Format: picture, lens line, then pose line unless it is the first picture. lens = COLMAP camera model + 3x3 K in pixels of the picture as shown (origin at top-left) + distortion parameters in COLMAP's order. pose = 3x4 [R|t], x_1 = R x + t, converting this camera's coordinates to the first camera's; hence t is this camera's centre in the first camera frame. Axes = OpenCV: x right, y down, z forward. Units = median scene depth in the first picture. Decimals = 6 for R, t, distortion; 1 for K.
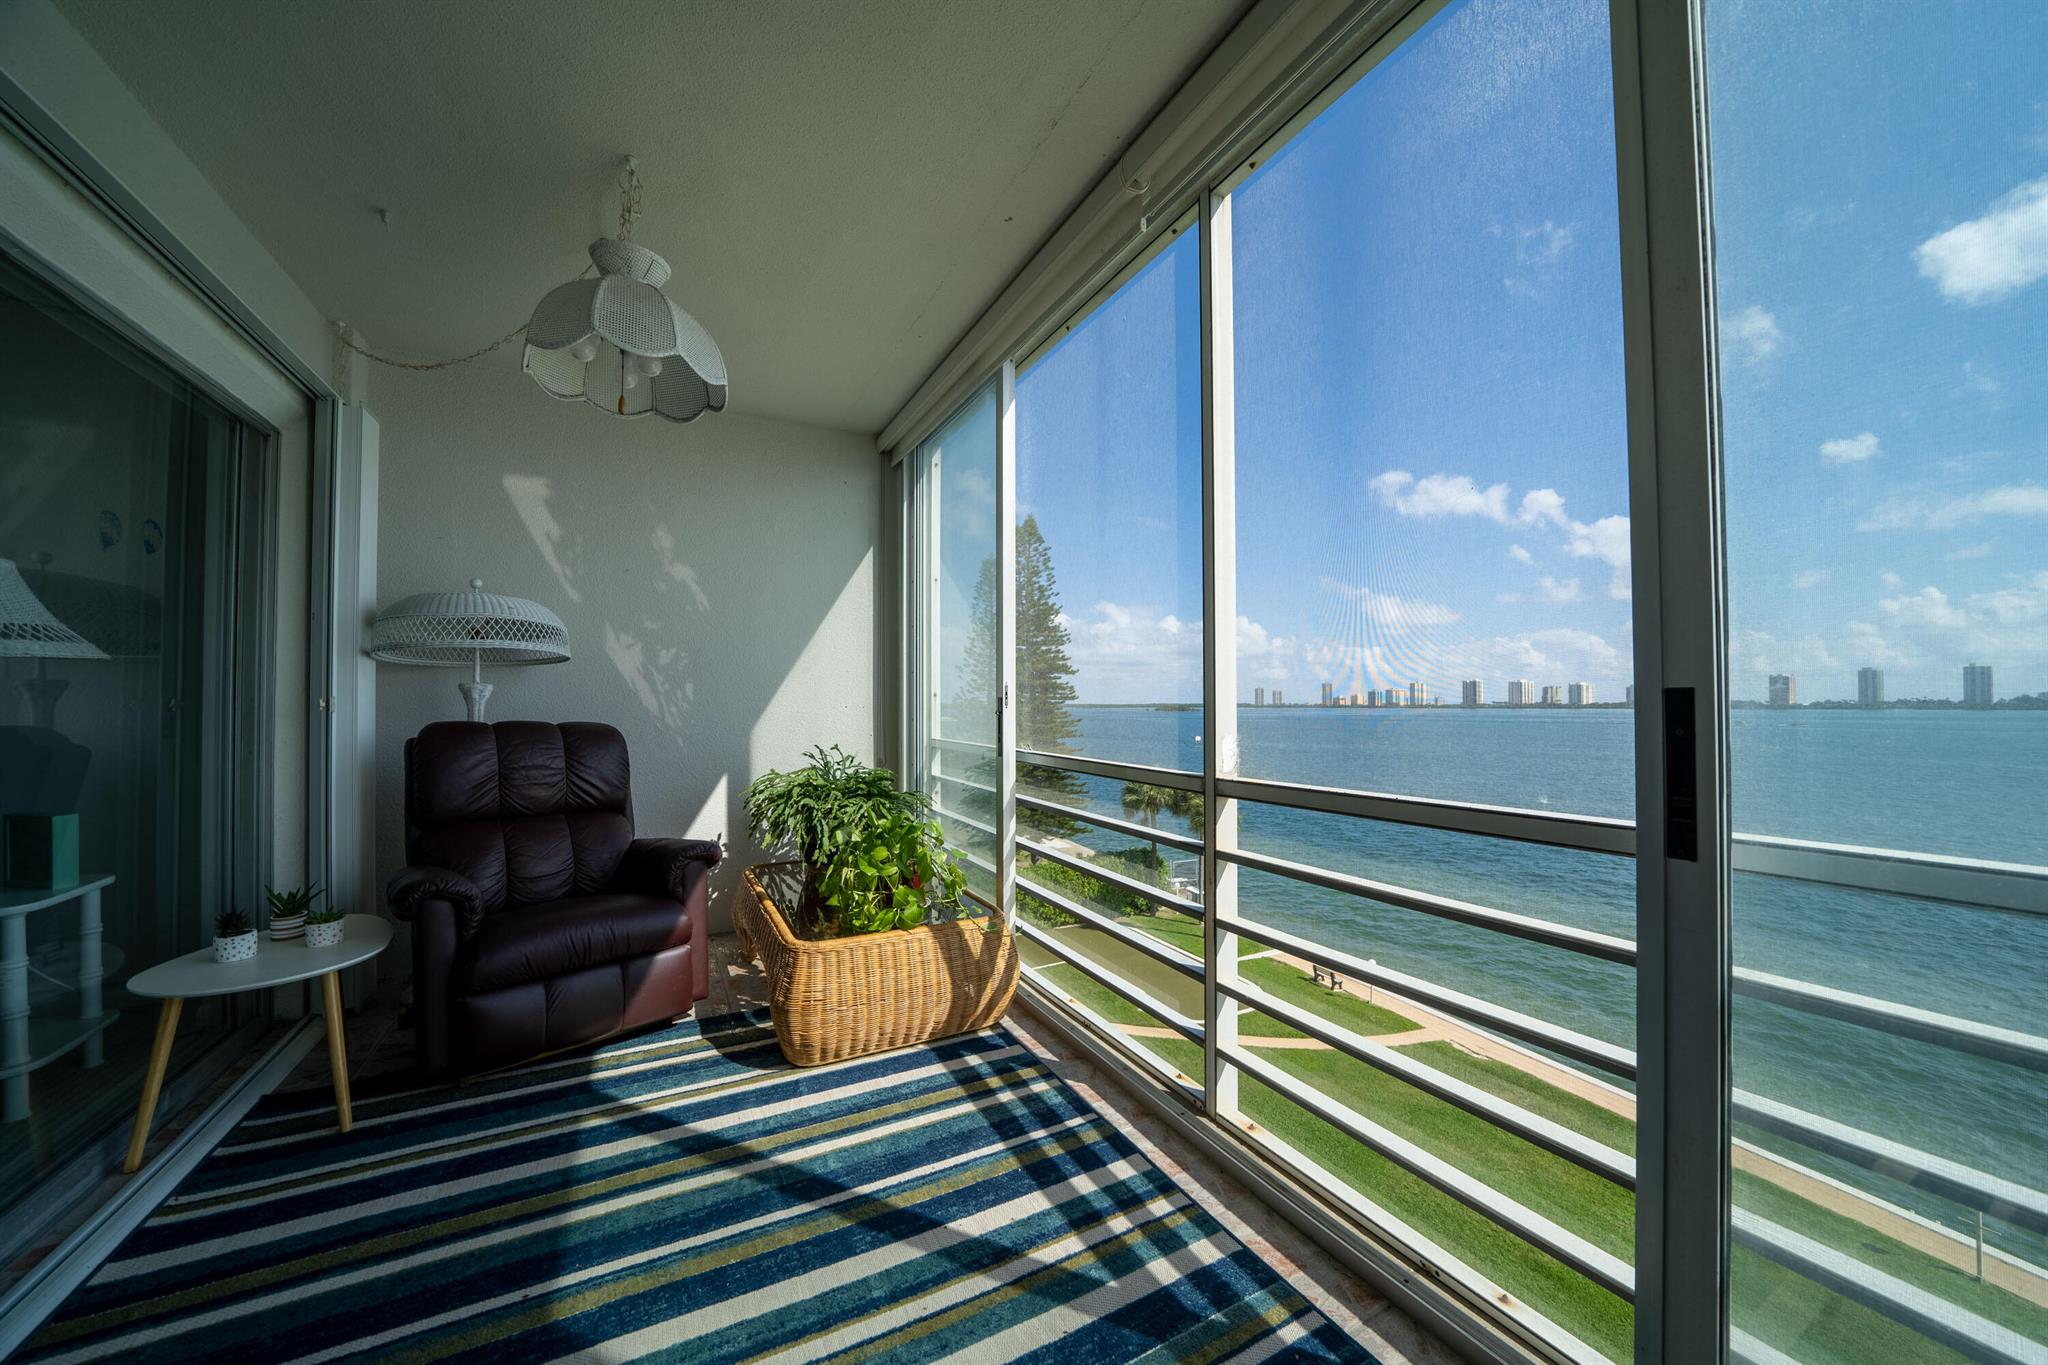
lens RADIAL K [[714.4, 0, 1043.9], [0, 714.4, 681.0], [0, 0, 1]] dist [-0.022625, -0.000211]
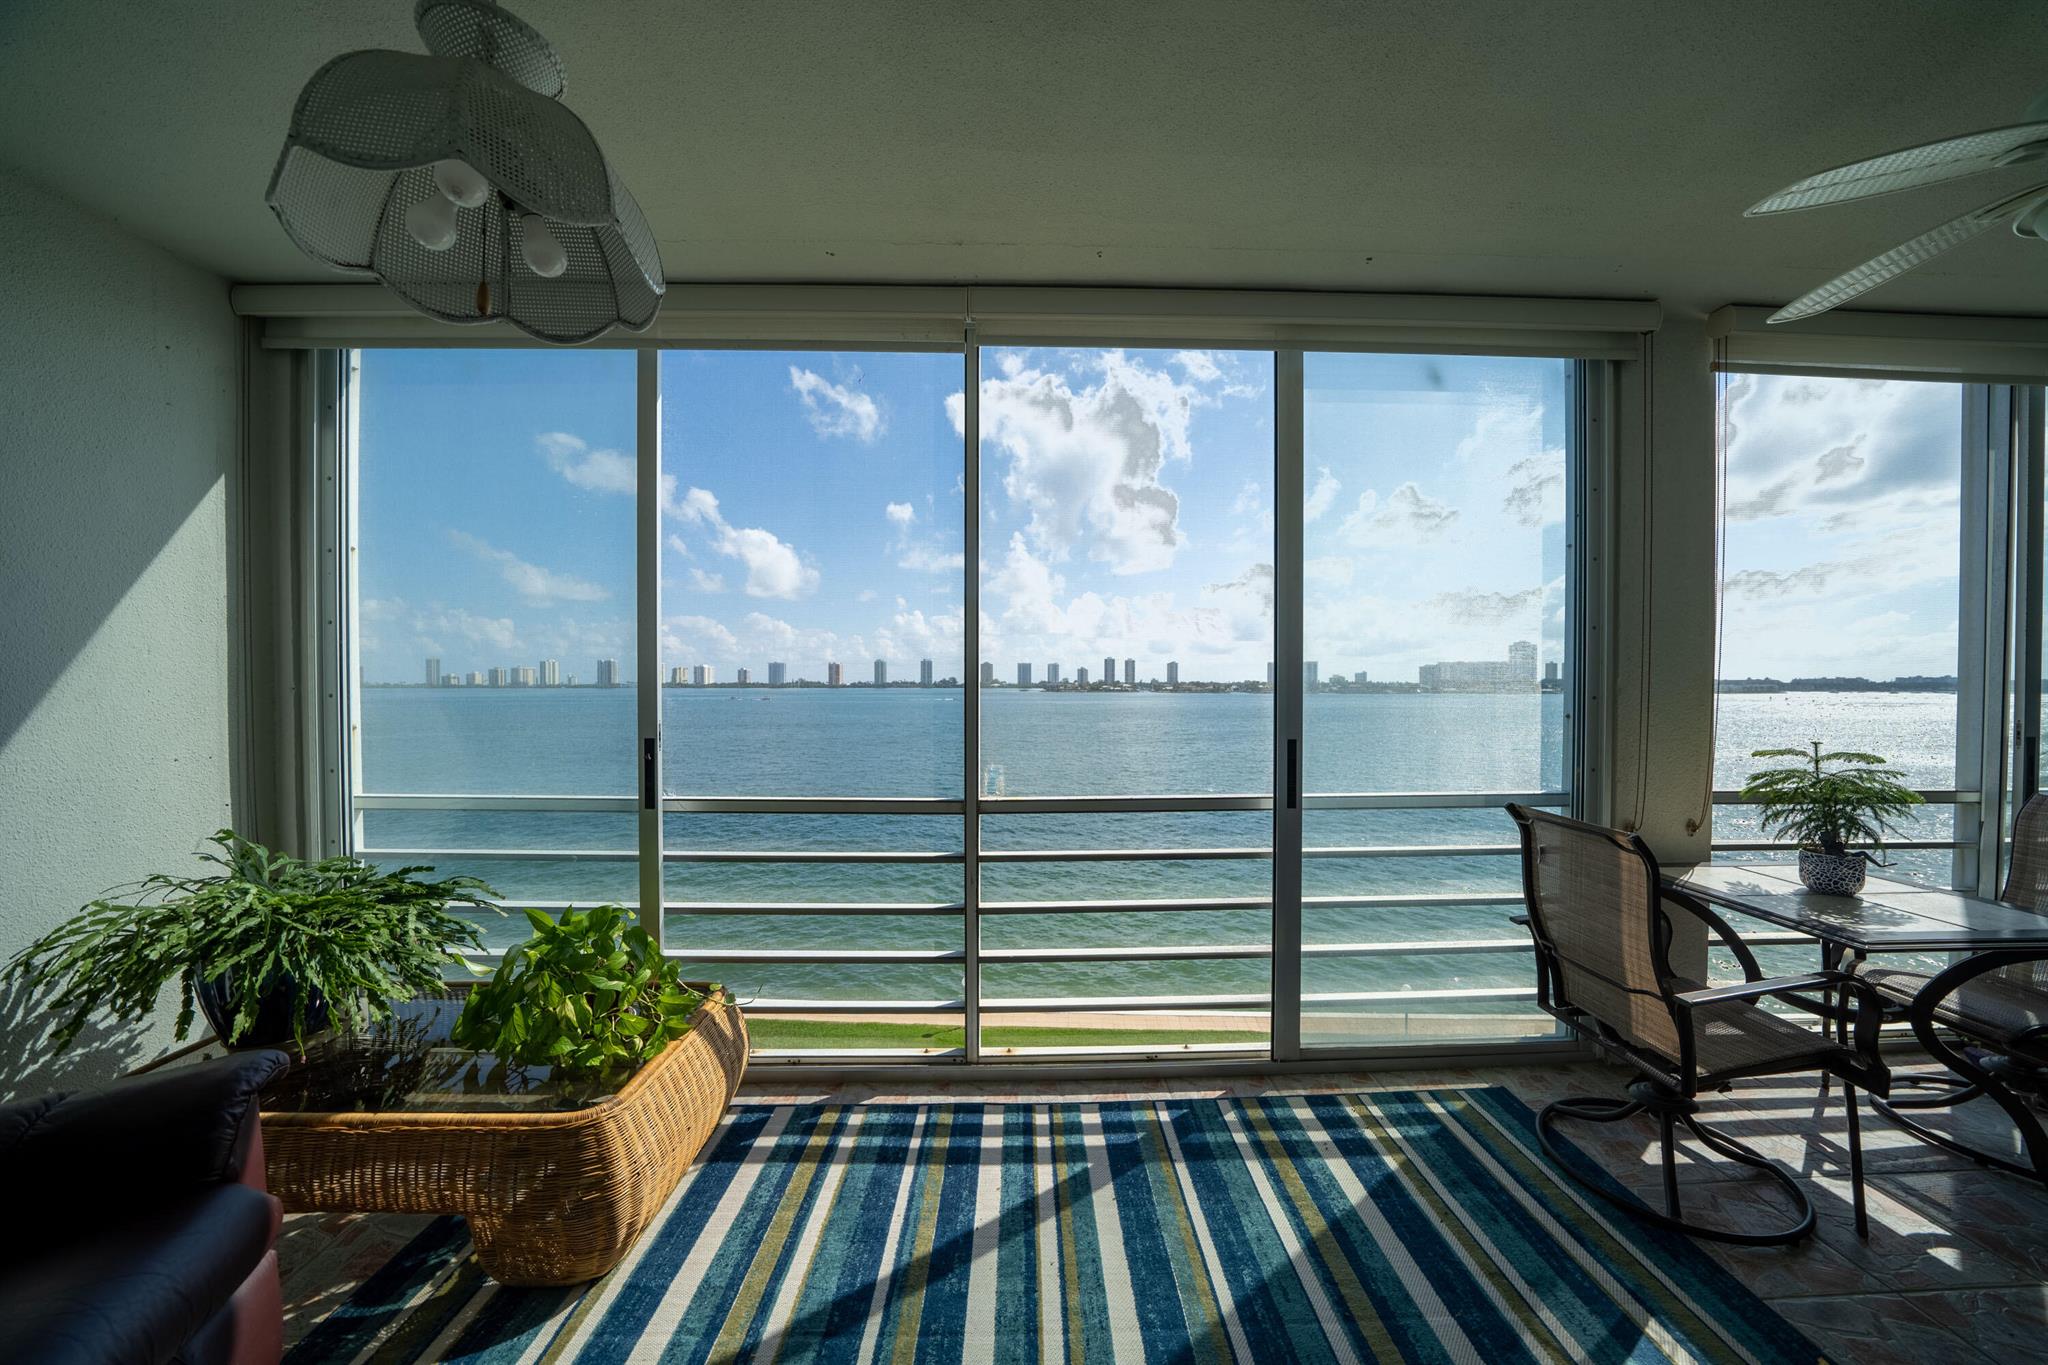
lens RADIAL K [[714.4, 0, 1043.3], [0, 714.4, 685.3], [0, 0, 1]] dist [-0.022625, -0.000211]
pose [[0.456448, -0.002802, 0.889746, -0.846570], [-0.028545, 0.999434, 0.017791, -0.094847], [-0.889292, -0.033519, 0.456110, 0.321218]]
